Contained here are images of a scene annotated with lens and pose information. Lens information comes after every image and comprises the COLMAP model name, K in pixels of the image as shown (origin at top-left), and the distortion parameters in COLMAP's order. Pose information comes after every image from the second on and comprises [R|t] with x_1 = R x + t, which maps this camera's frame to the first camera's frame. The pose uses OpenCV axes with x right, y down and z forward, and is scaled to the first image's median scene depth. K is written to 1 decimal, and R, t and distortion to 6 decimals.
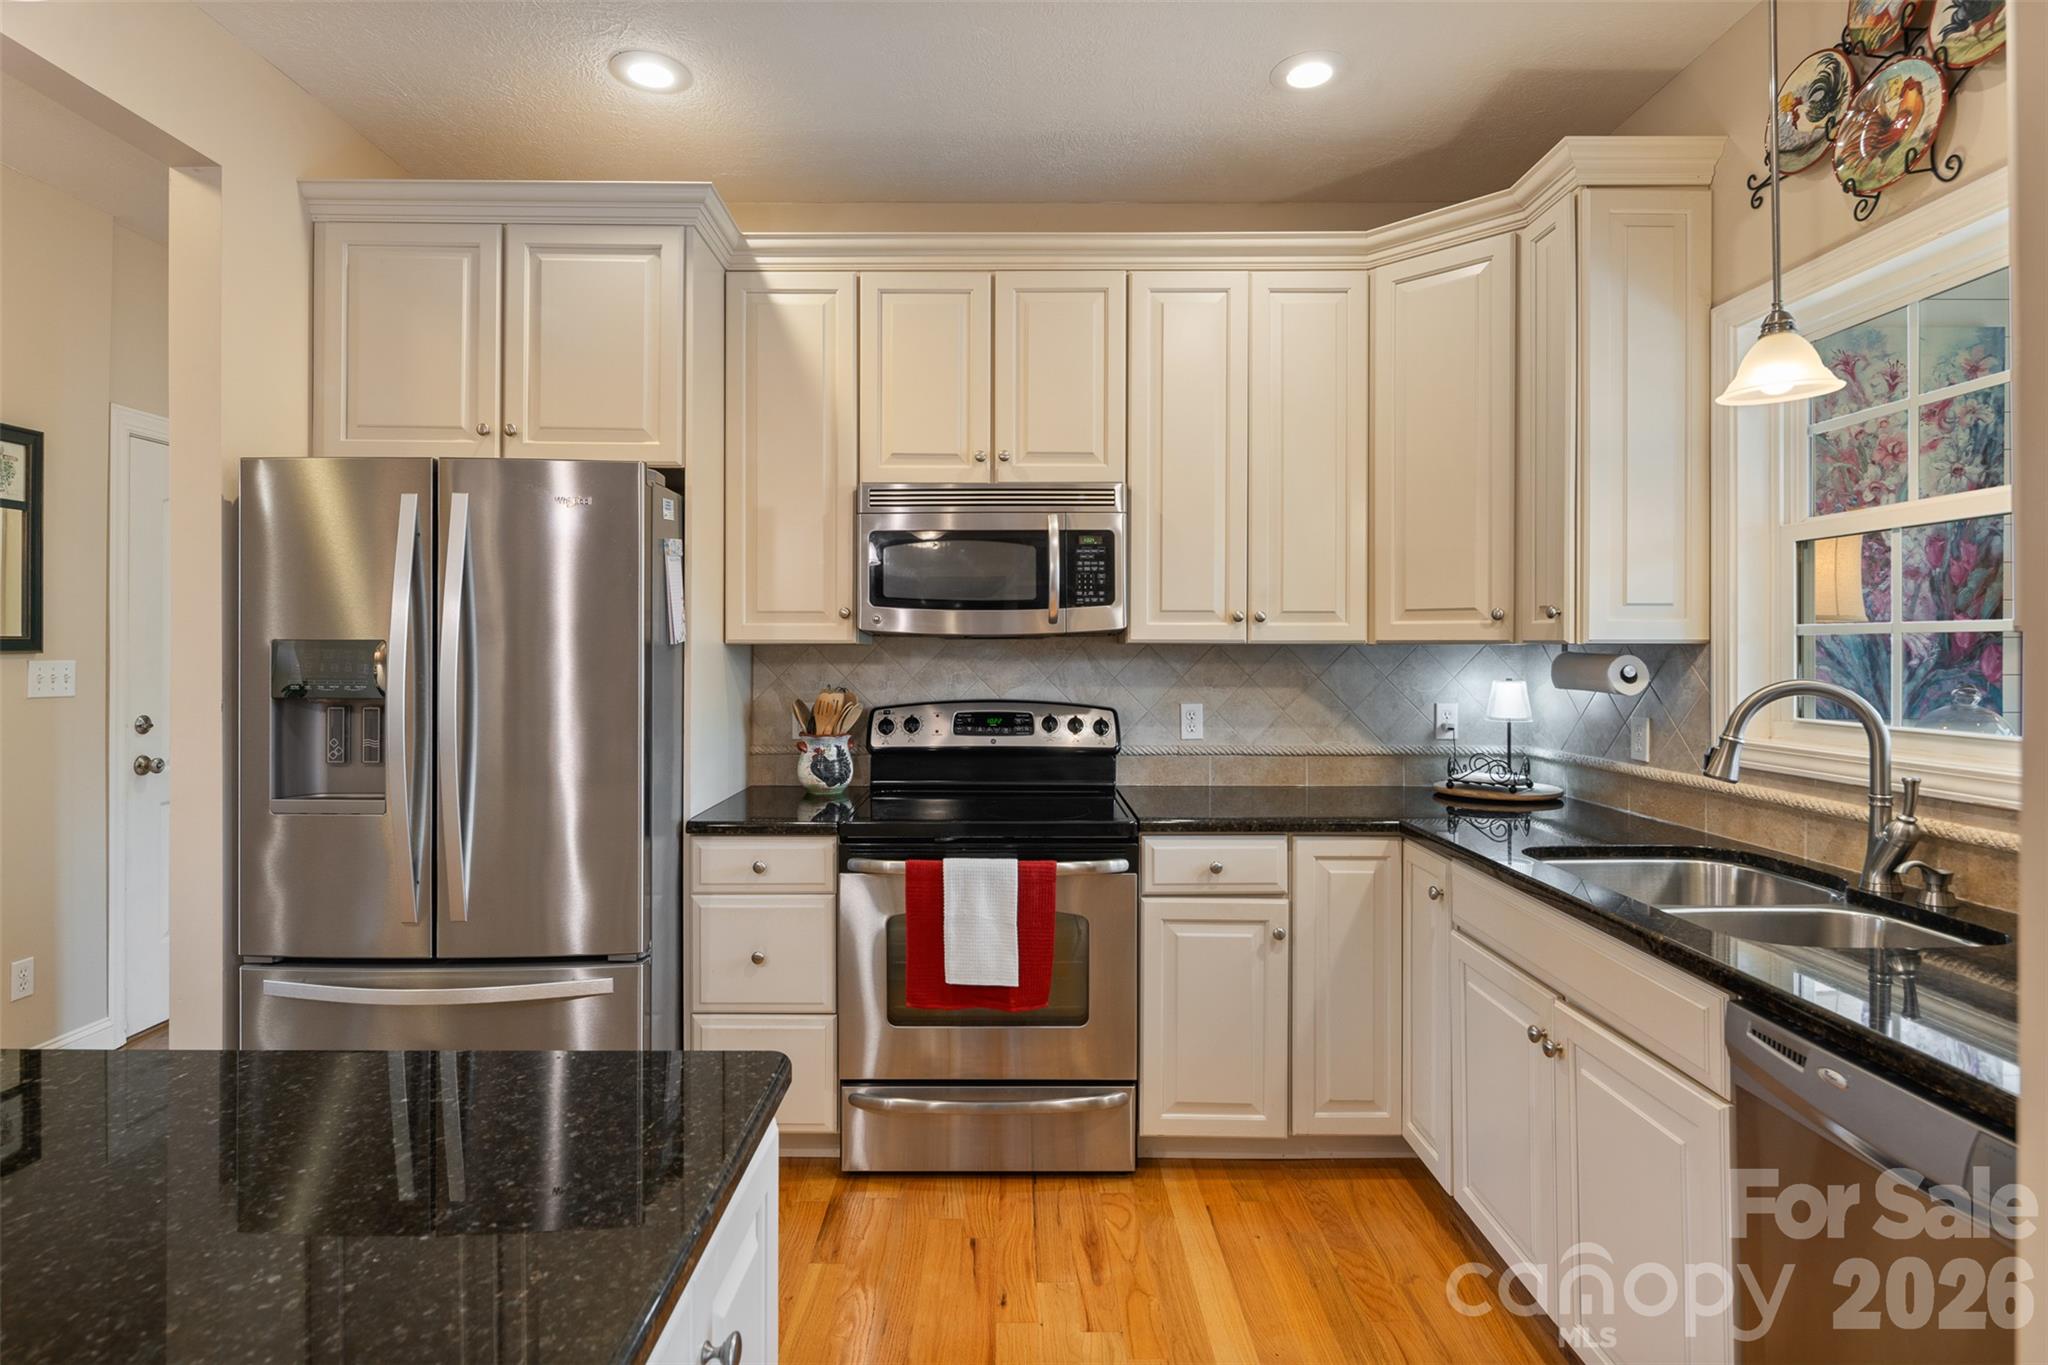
lens RADIAL K [[1033.8, 0, 1014.2], [0, 1033.8, 657.5], [0, 0, 1]] dist [0.000984, -0.000628]
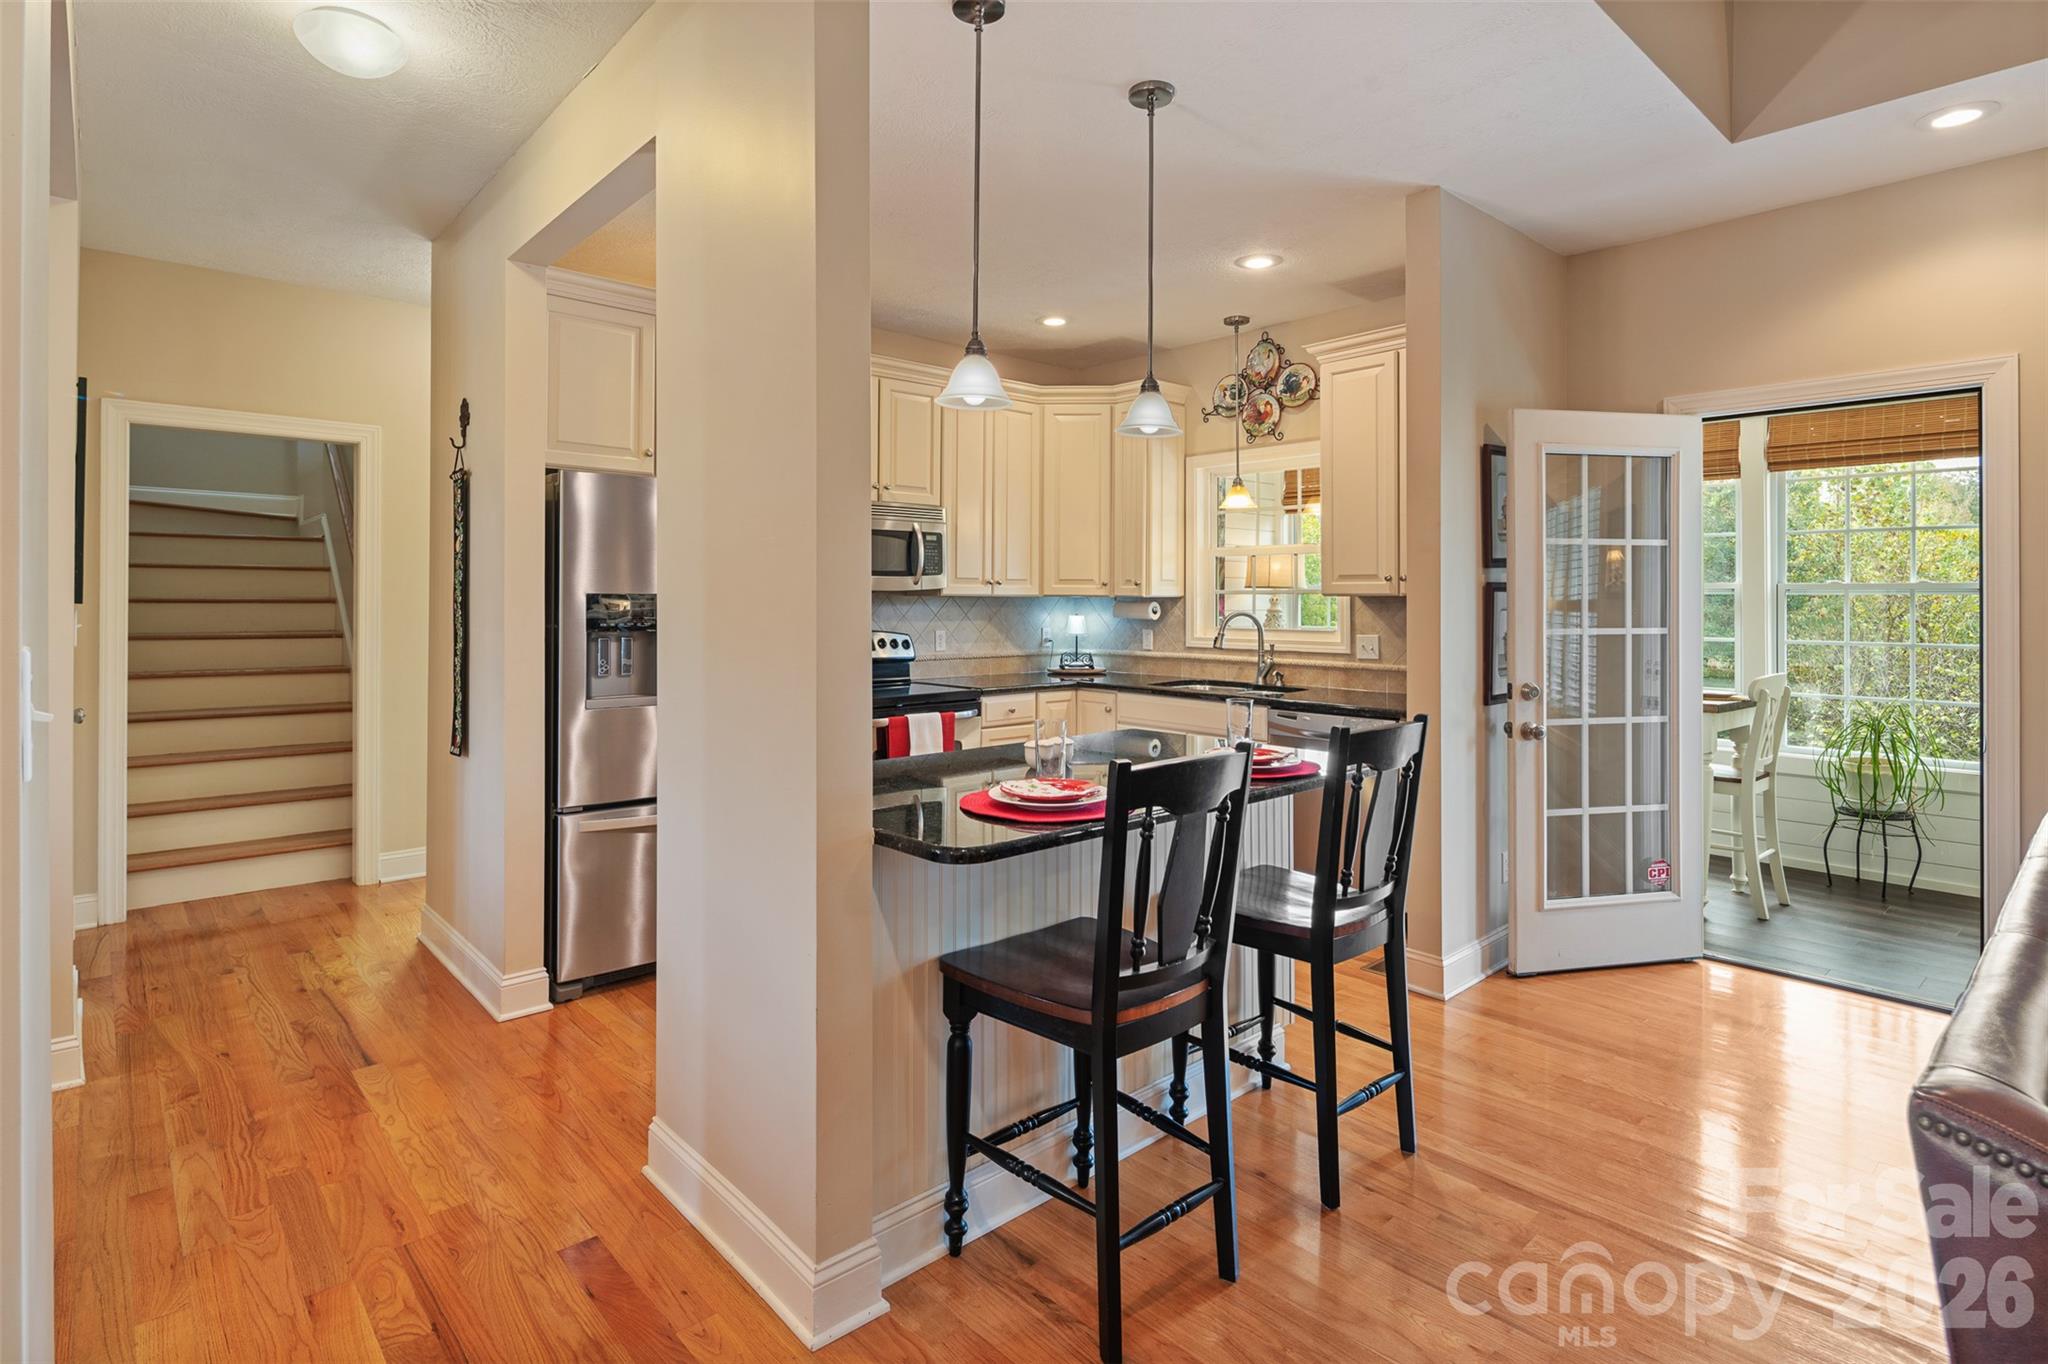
lens RADIAL K [[1046.2, 0, 1018.4], [0, 1046.2, 597.3], [0, 0, 1]] dist [0.005913, 0.000964]
pose [[0.741191, 0.001511, 0.671293, -1.058213], [0.002207, 0.999987, -0.004687, -0.002242], [-0.671291, 0.004956, 0.741177, -0.453533]]
